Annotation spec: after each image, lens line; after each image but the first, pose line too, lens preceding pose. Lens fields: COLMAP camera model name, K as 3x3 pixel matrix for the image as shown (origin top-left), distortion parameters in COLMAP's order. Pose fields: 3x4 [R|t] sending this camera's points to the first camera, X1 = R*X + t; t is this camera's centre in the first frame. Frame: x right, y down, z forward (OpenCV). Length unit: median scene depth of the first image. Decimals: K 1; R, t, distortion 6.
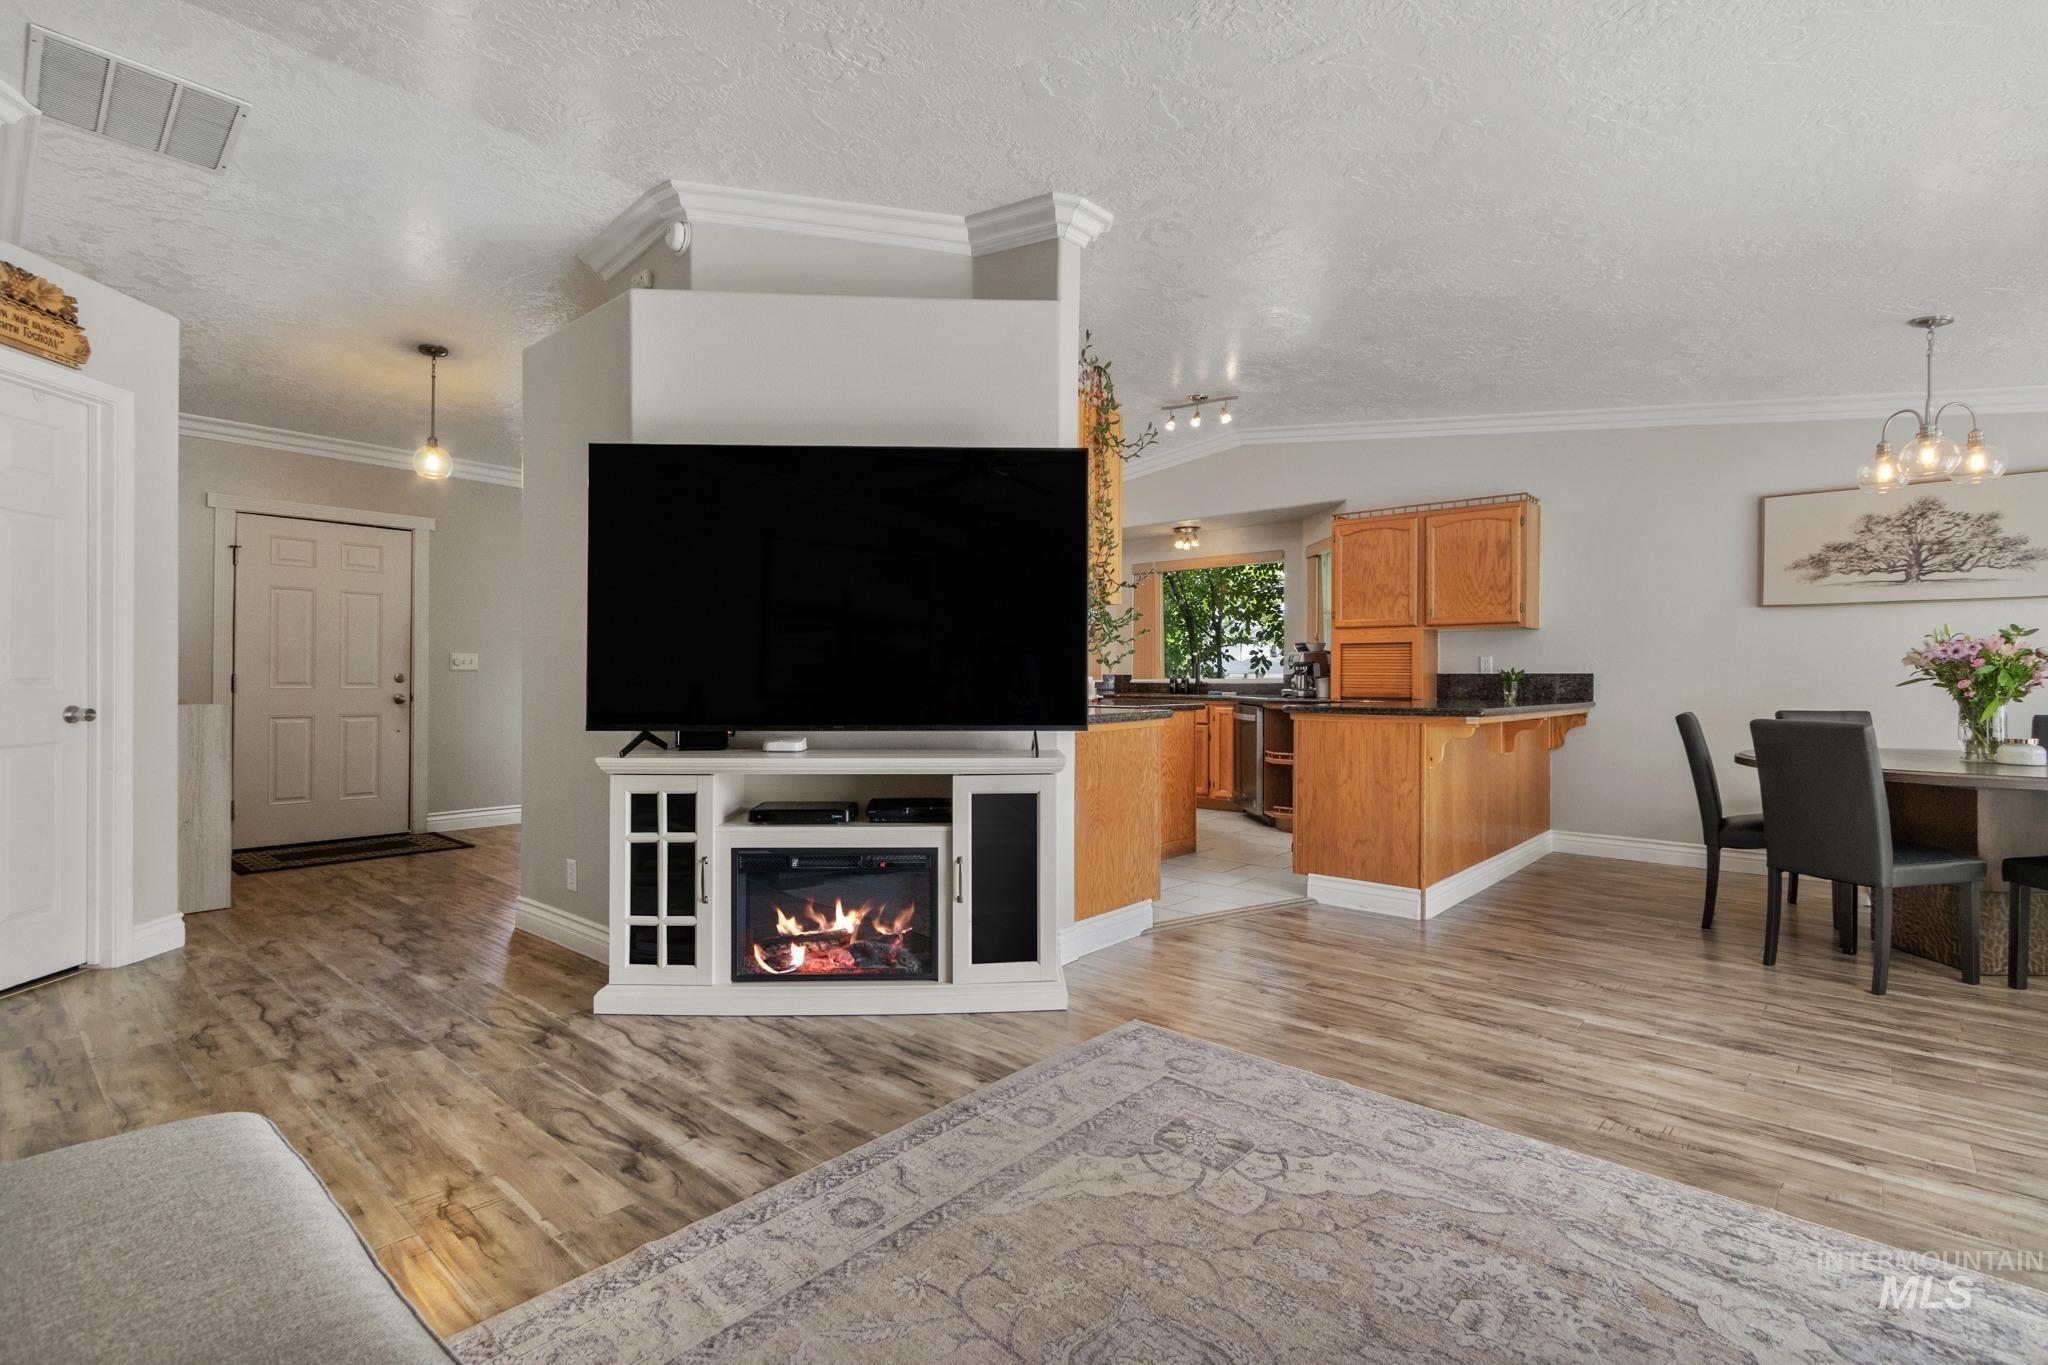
lens RADIAL K [[967.5, 0, 1025.0], [0, 967.5, 670.6], [0, 0, 1]] dist [0.007167, -0.001641]
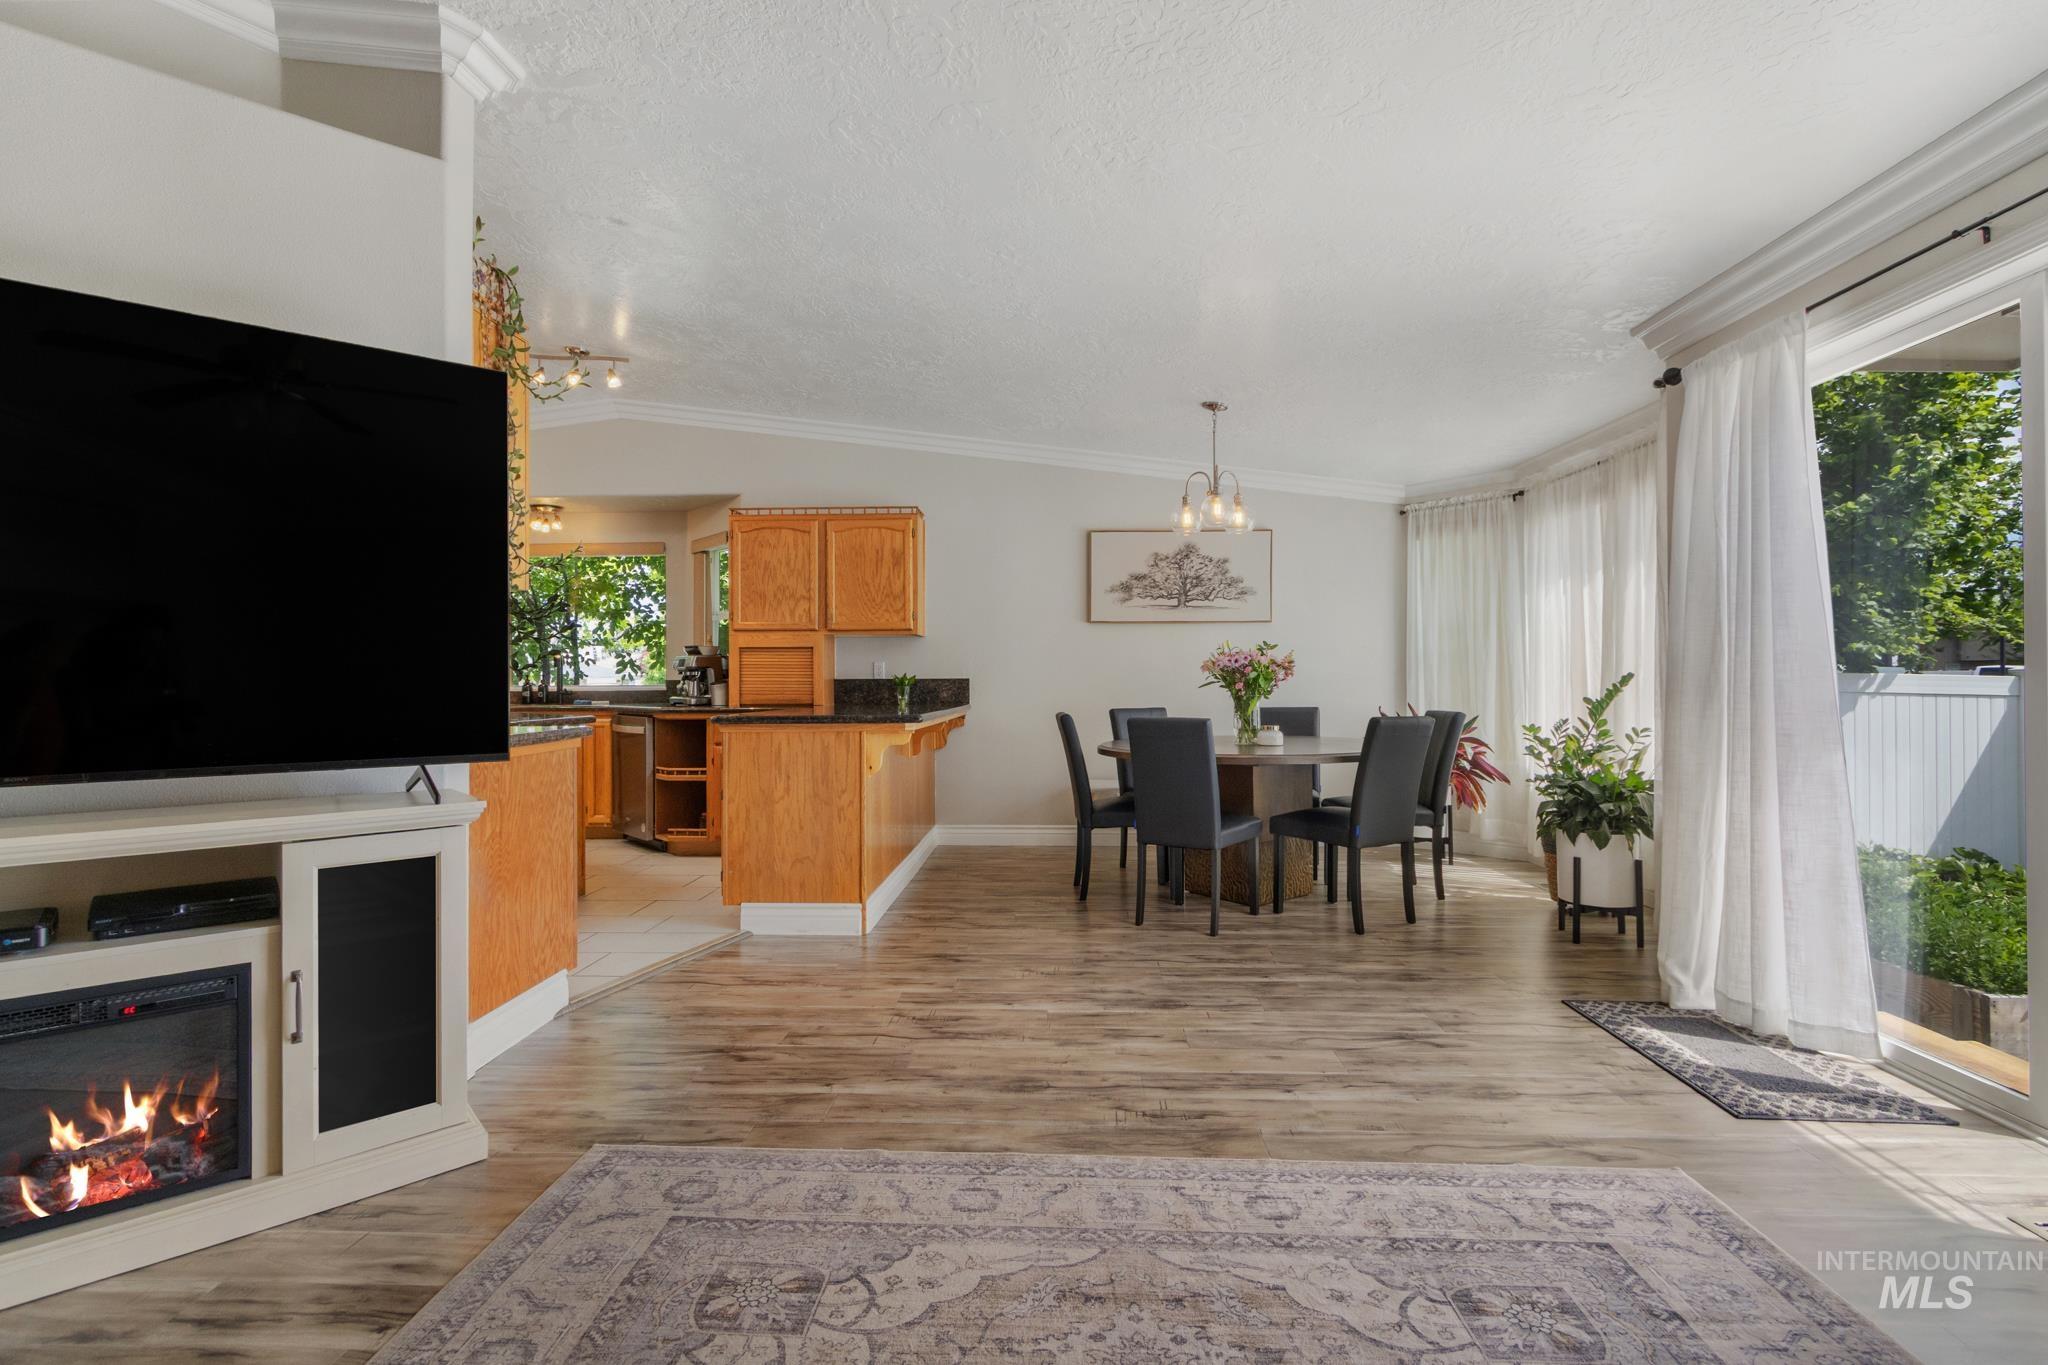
lens RADIAL K [[967.5, 0, 1025.0], [0, 967.5, 670.6], [0, 0, 1]] dist [0.007167, -0.001641]
pose [[0.774571, 0.001711, 0.632484, -0.085285], [0.001446, 0.999989, -0.004476, -0.001098], [-0.632485, 0.004382, 0.774560, 0.171487]]
